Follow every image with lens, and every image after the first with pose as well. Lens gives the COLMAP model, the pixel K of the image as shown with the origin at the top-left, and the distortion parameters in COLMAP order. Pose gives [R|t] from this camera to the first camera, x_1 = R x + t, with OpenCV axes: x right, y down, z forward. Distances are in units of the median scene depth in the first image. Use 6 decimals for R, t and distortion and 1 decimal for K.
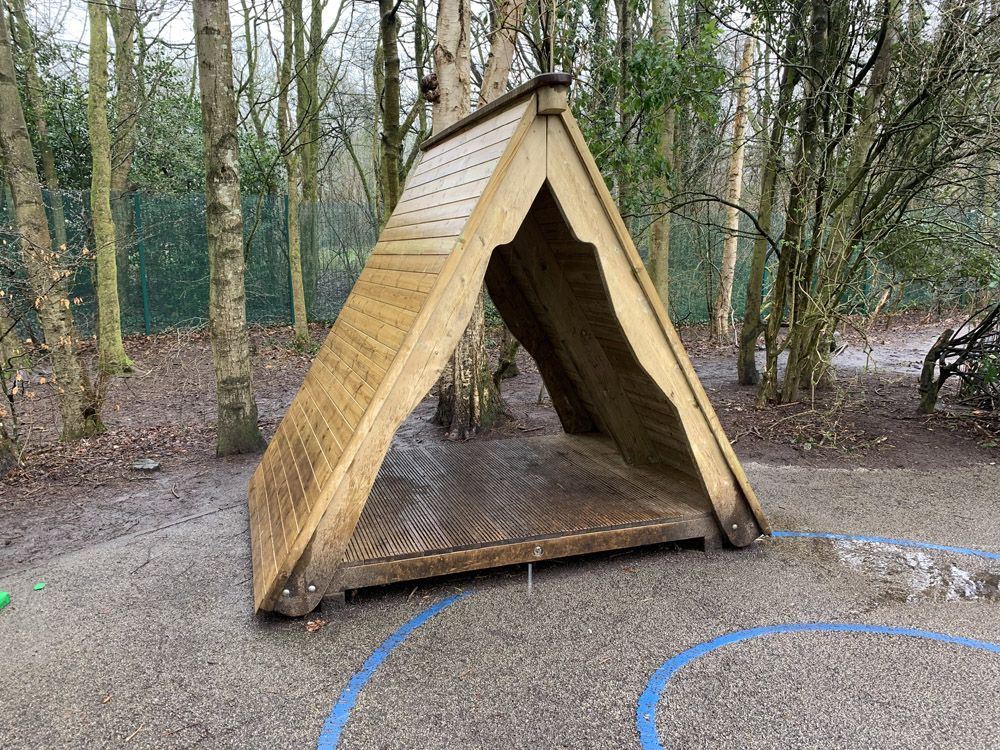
lens RADIAL K [[763.5, 0, 500.9], [0, 763.5, 370.3], [0, 0, 1]] dist [0.094720, -0.200874]
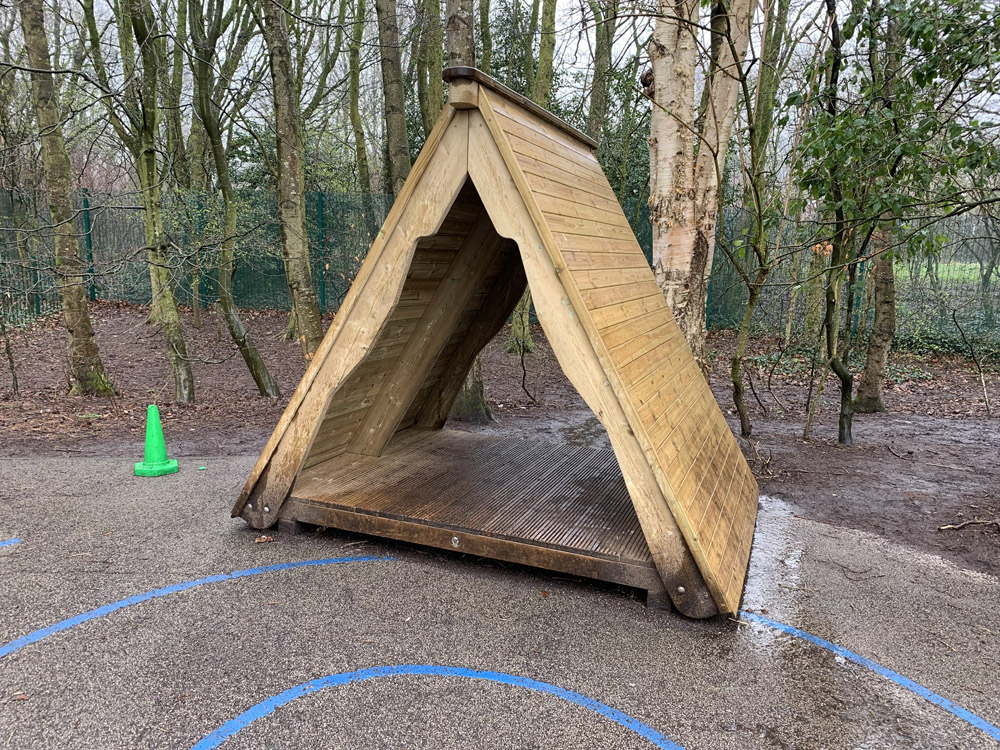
lens RADIAL K [[761.7, 0, 493.5], [0, 761.7, 374.4], [0, 0, 1]] dist [0.131561, -0.354901]
pose [[0.756306, 0.142604, -0.638487, 0.683955], [-0.145322, 0.988191, 0.048571, -0.037911], [0.637873, 0.056052, 0.768099, 0.236896]]
